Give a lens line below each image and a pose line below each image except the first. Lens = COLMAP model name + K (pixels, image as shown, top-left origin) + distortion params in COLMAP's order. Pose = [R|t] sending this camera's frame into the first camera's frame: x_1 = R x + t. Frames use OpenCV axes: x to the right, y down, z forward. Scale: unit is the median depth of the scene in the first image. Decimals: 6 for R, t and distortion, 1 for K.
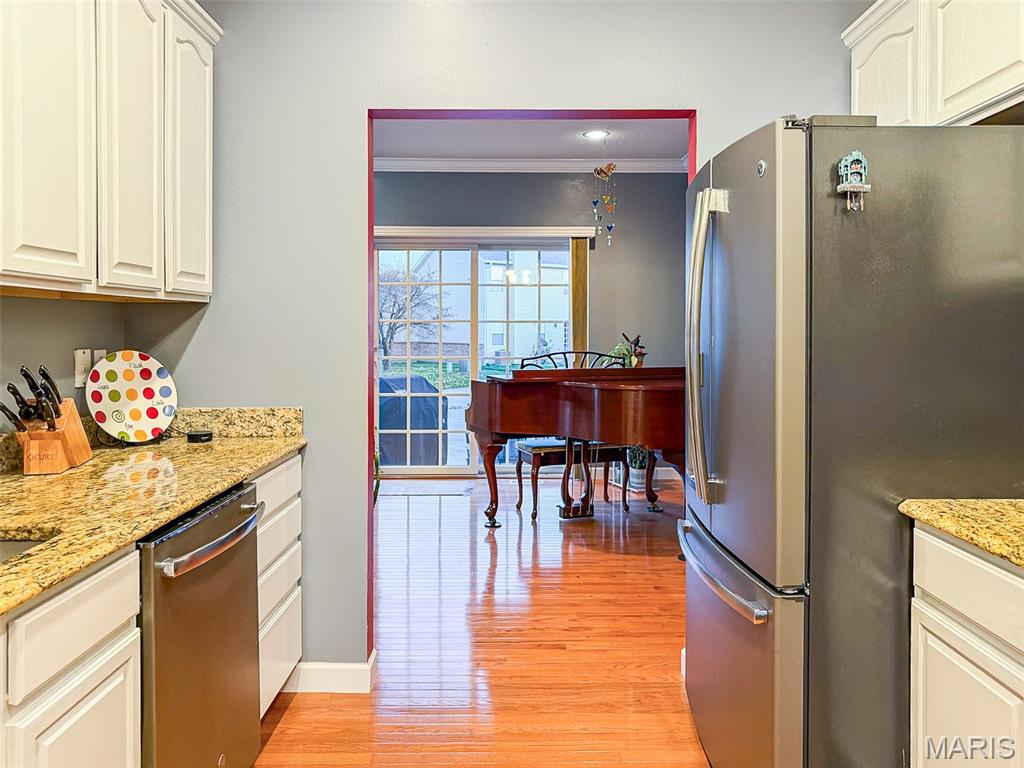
lens RADIAL K [[745.1, 0, 517.5], [0, 745.1, 331.7], [0, 0, 1]] dist [-0.005530, -0.004239]
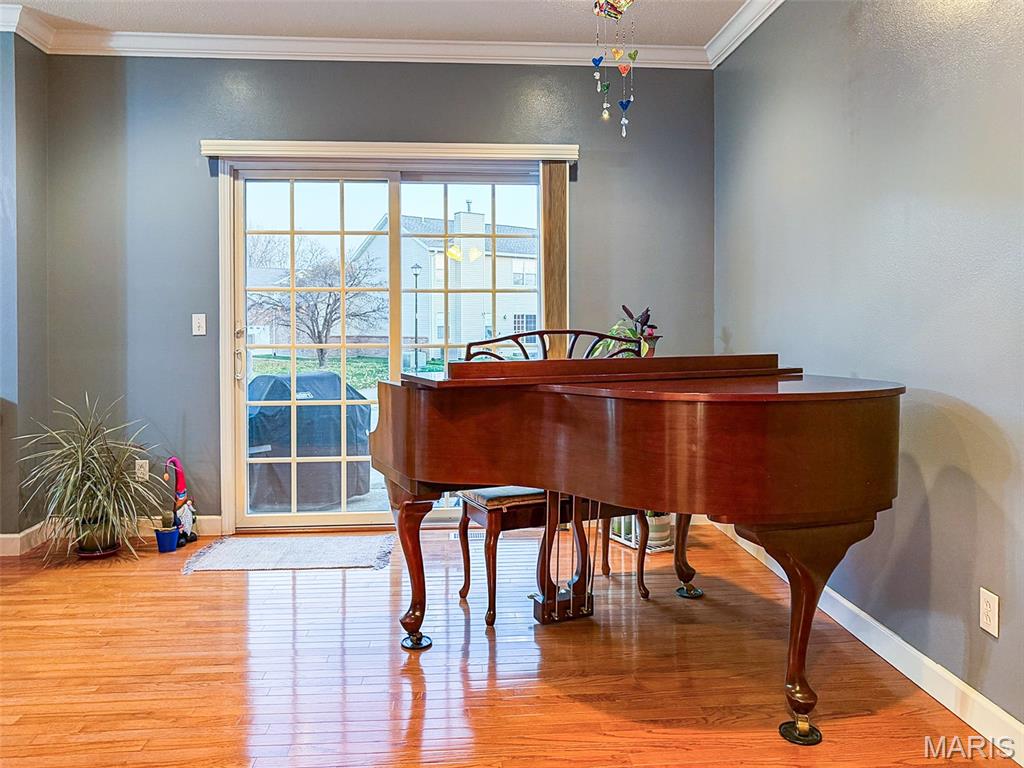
lens RADIAL K [[745.1, 0, 517.5], [0, 745.1, 331.7], [0, 0, 1]] dist [-0.005530, -0.004239]
pose [[0.997509, -0.004842, 0.070372, 0.004257], [0.004351, 0.999965, 0.007138, 0.025375], [-0.070404, -0.006814, 0.997495, 0.463507]]
